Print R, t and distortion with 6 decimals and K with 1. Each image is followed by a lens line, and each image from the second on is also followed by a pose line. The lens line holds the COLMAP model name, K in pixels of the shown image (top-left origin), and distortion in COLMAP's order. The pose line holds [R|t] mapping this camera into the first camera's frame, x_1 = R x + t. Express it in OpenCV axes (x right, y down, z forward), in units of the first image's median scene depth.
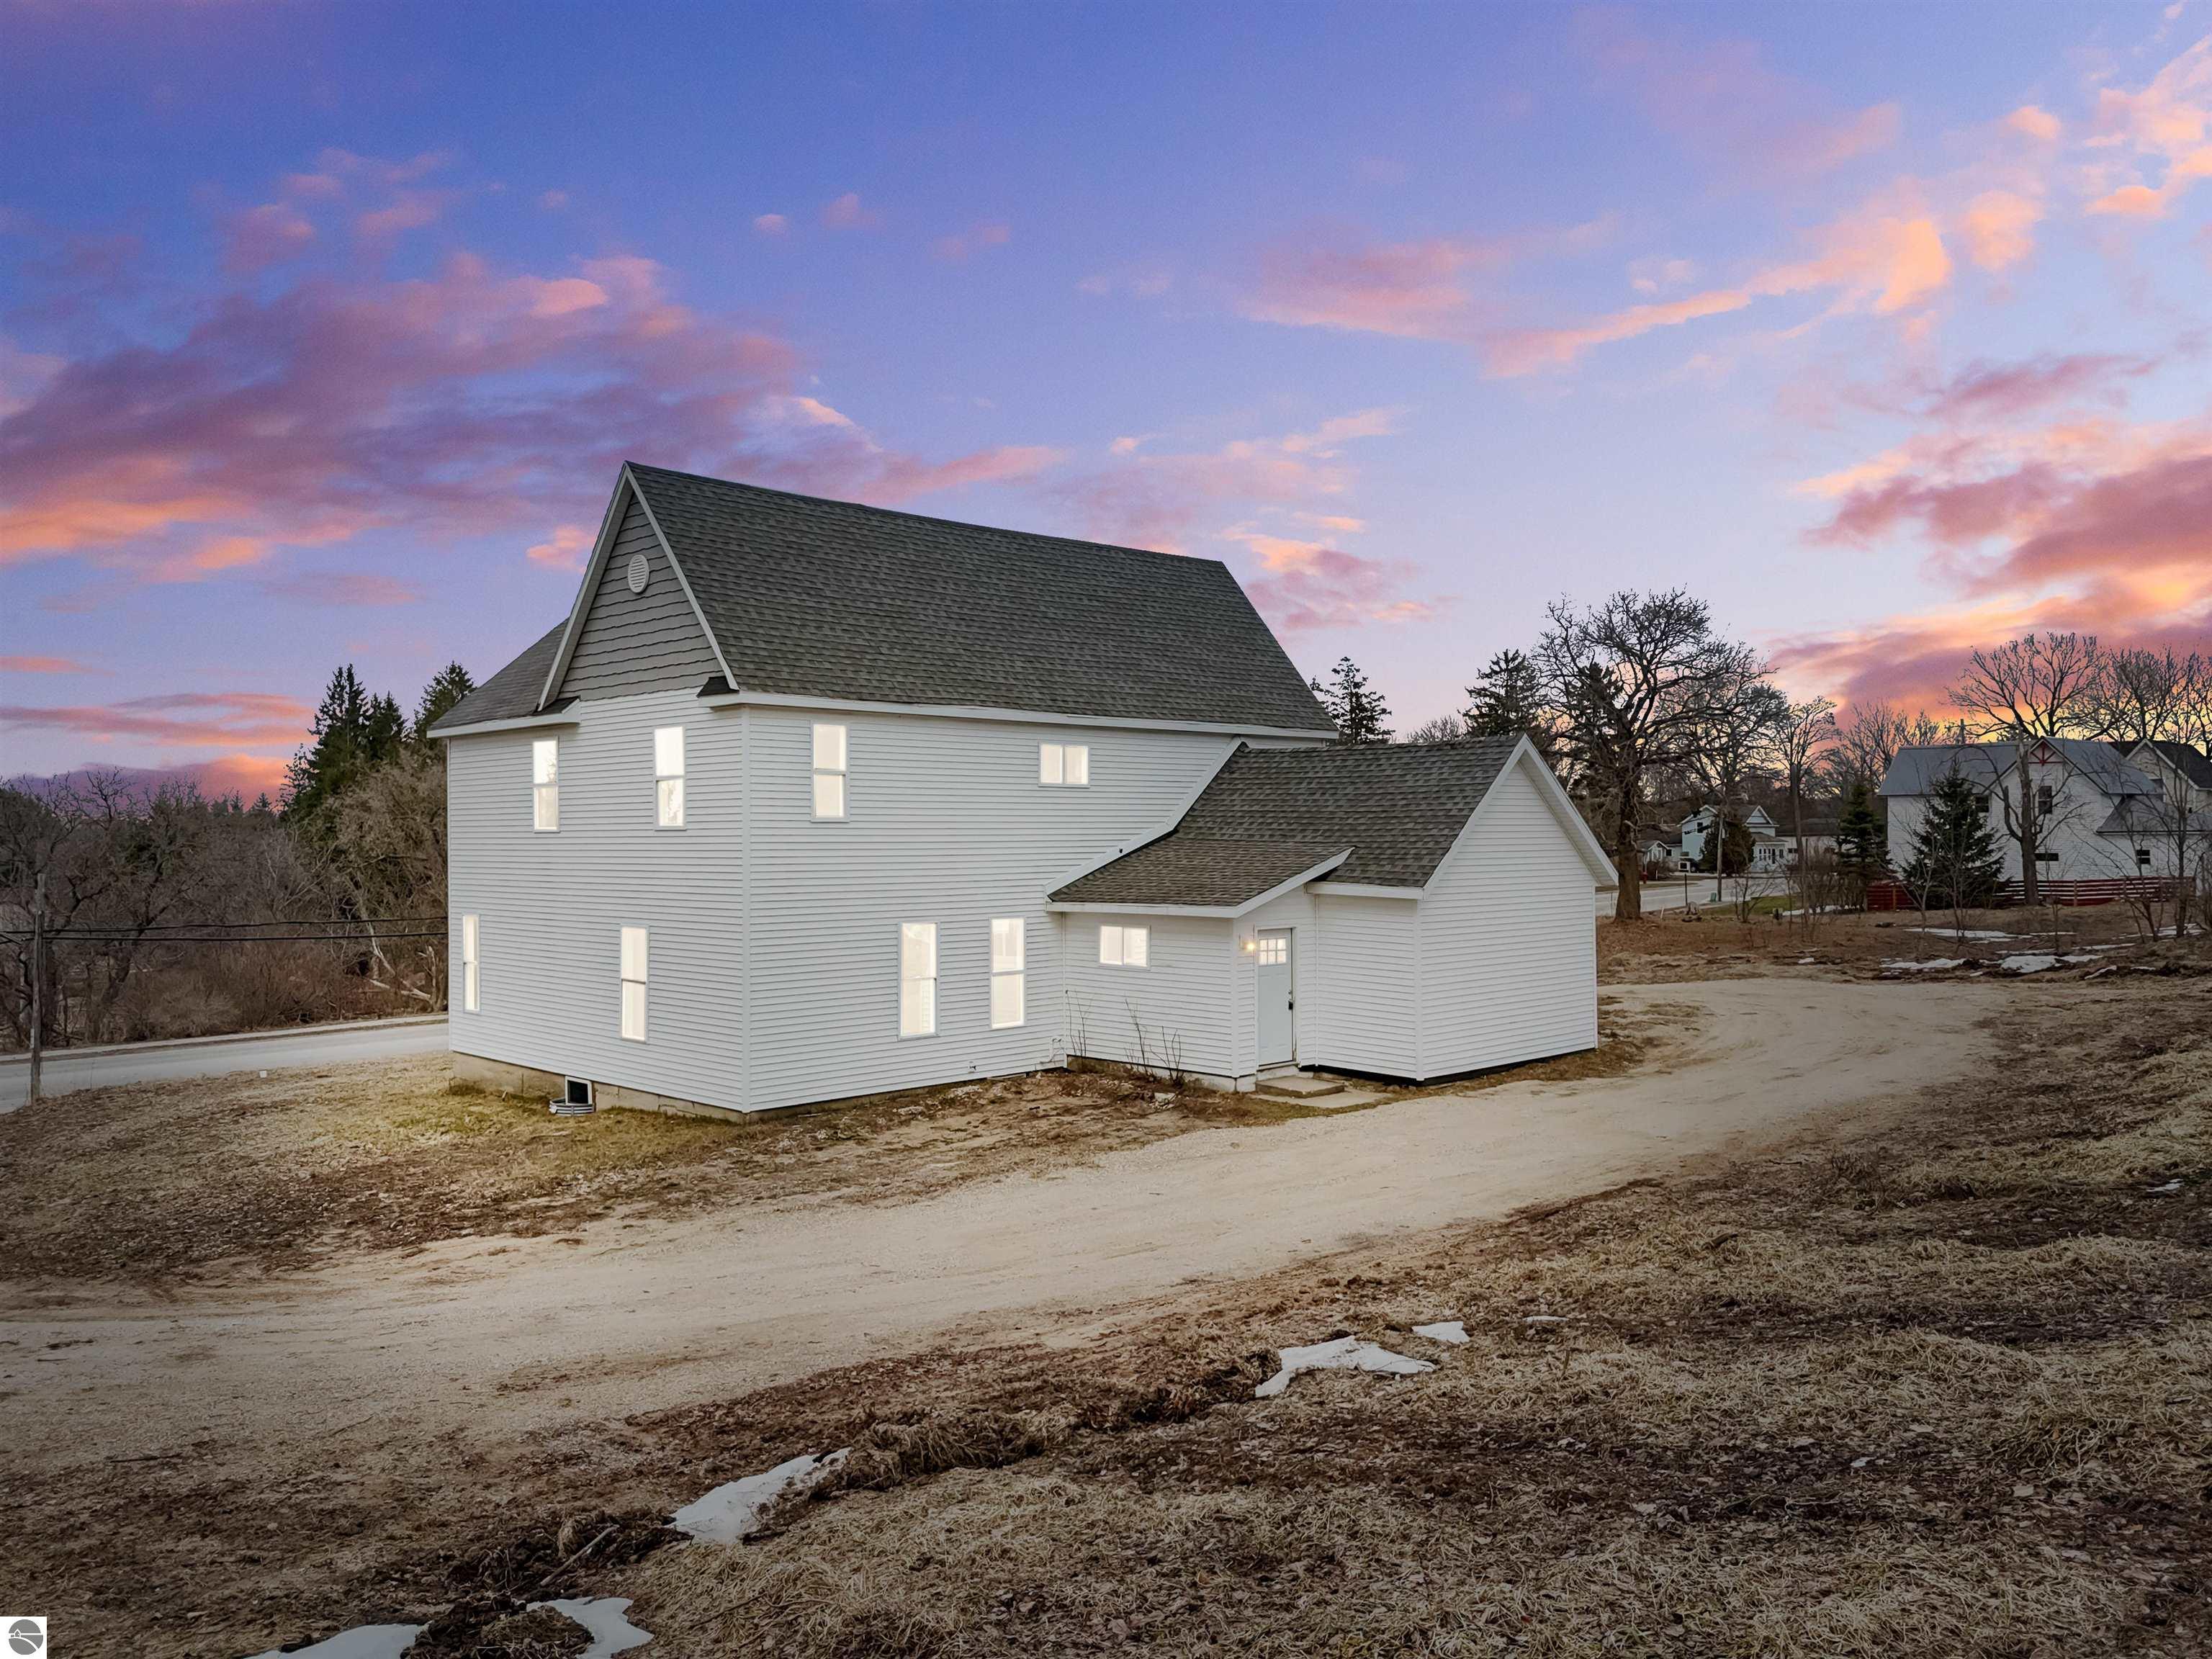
lens RADIAL K [[1656.1, 0, 1106.0], [0, 1656.1, 829.5], [0, 0, 1]] dist [0.009970, 0.003829]
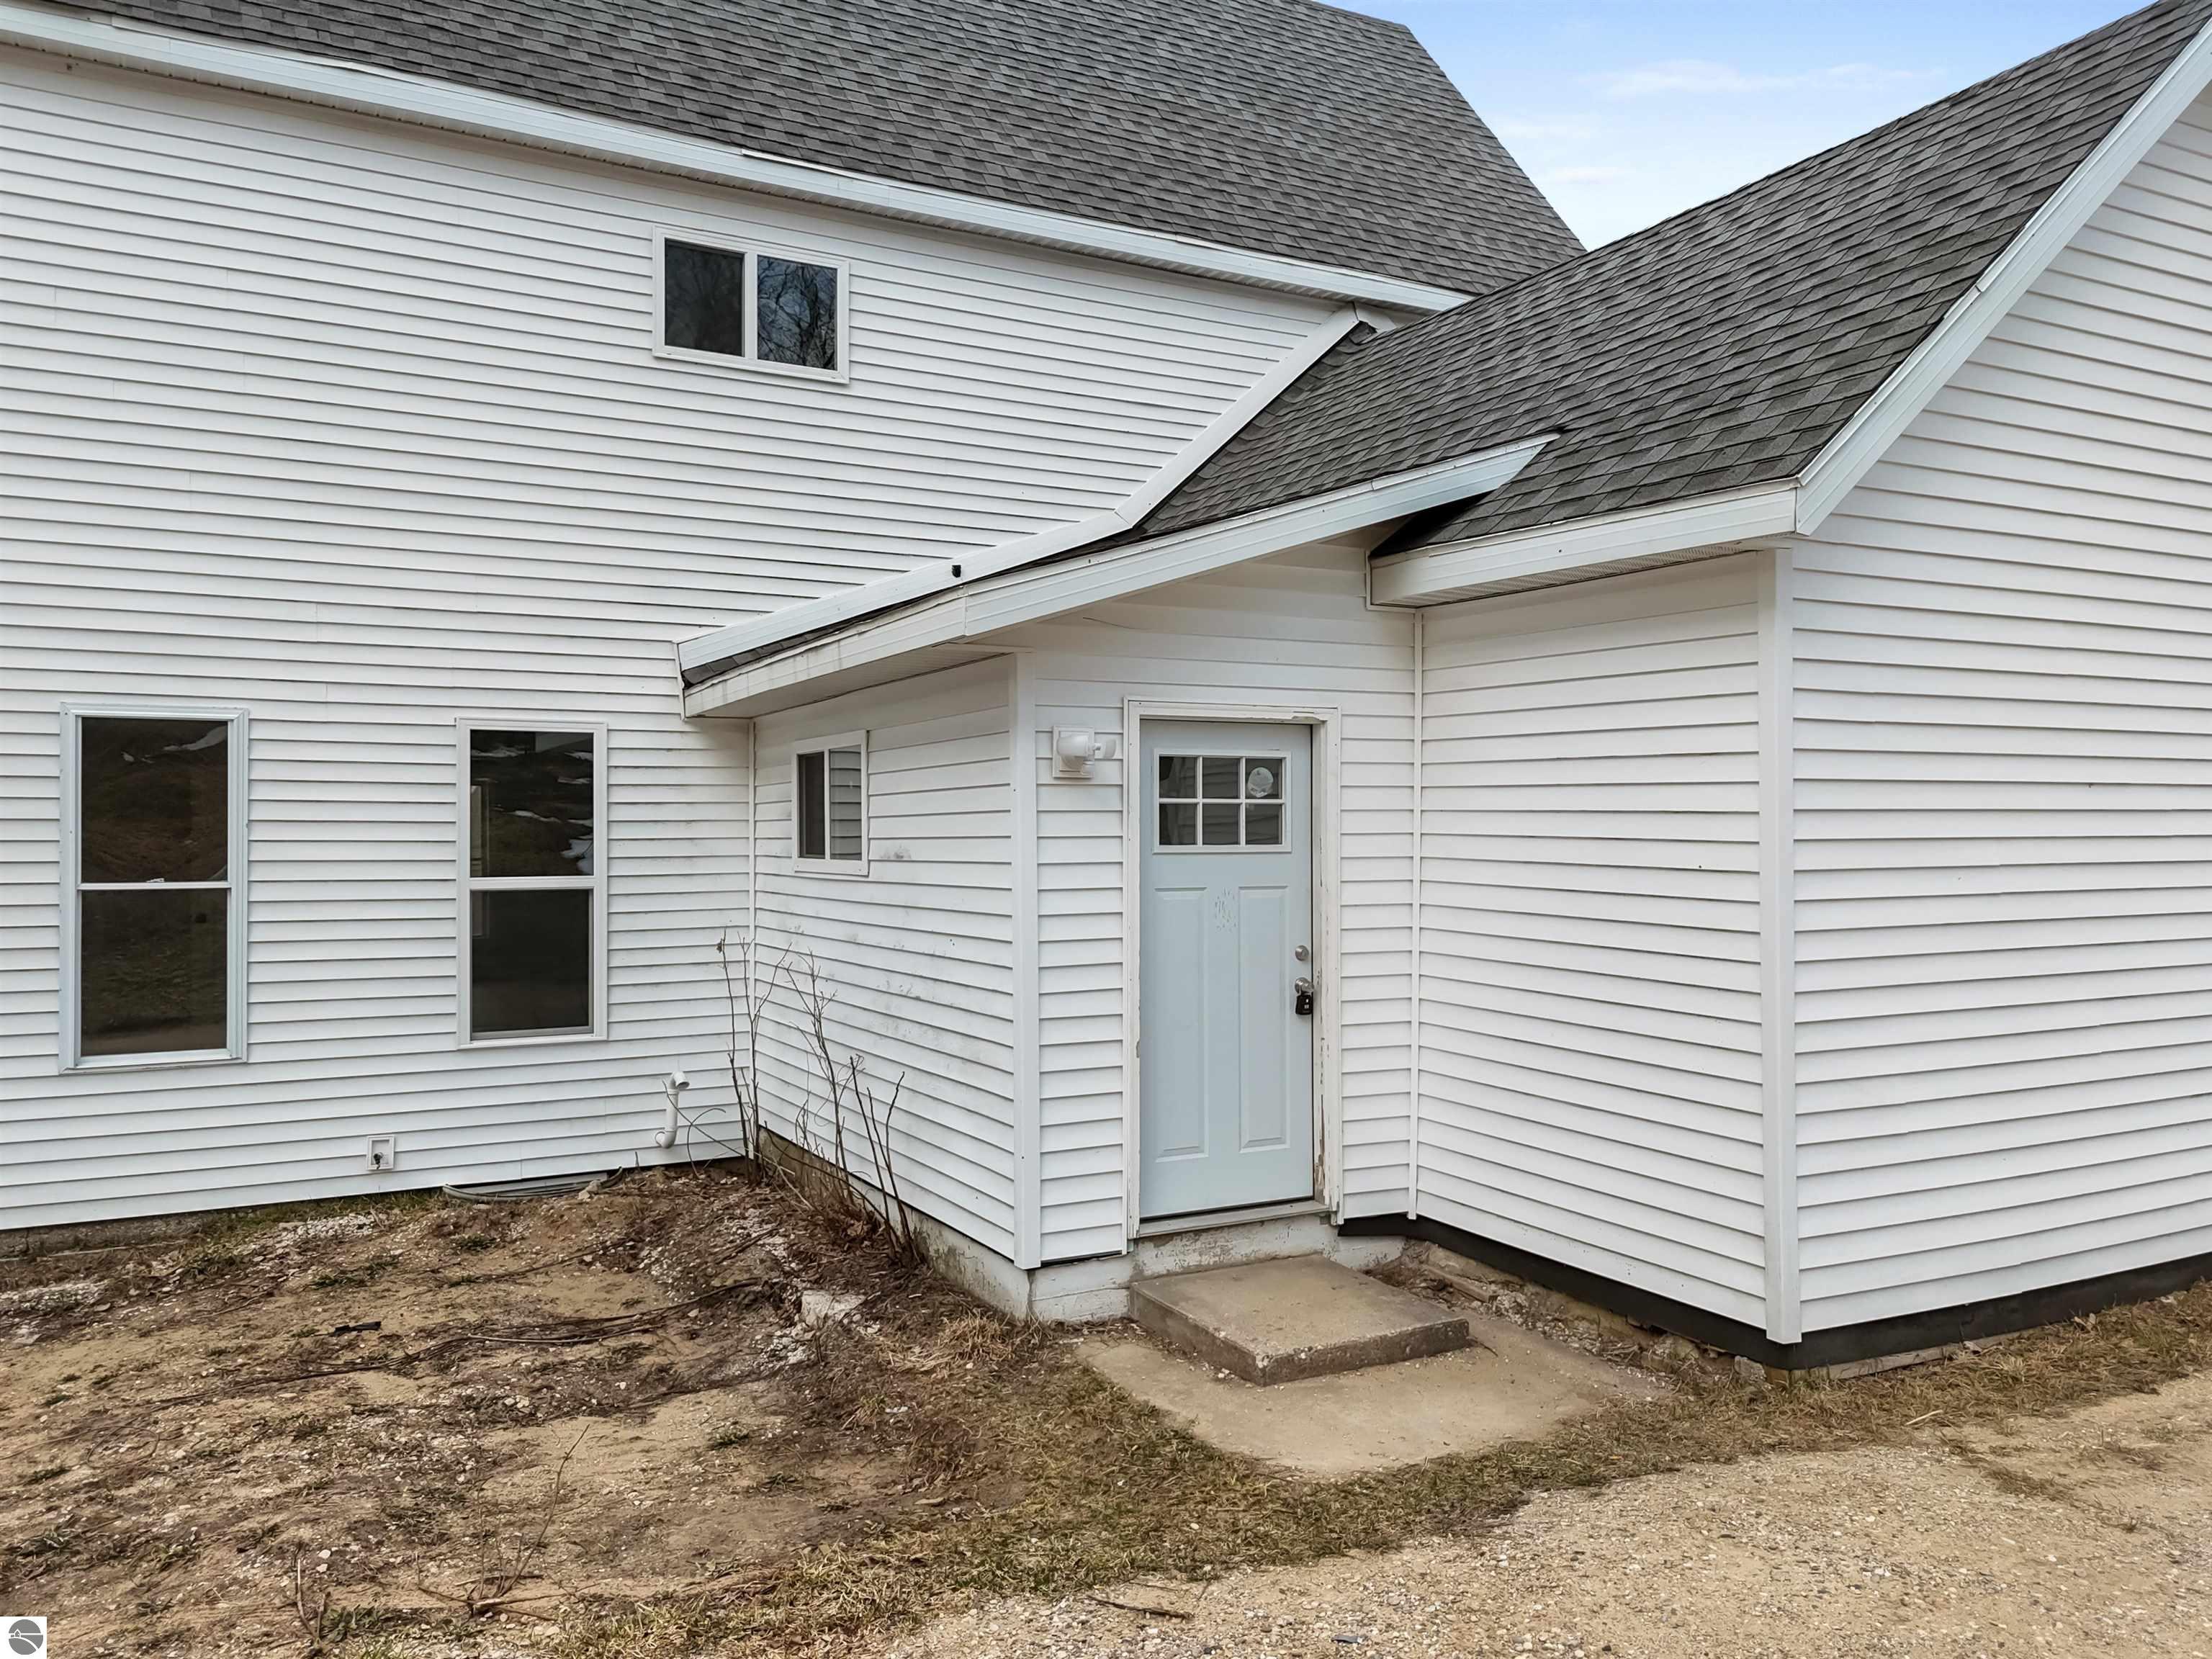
lens RADIAL K [[1656.1, 0, 1106.0], [0, 1656.1, 829.5], [0, 0, 1]] dist [0.009970, 0.003829]
pose [[0.961369, 0.000845, -0.275262, 0.156879], [-0.000816, 1.000000, 0.000222, 0.077745], [0.275263, 0.000011, 0.961369, 0.726189]]
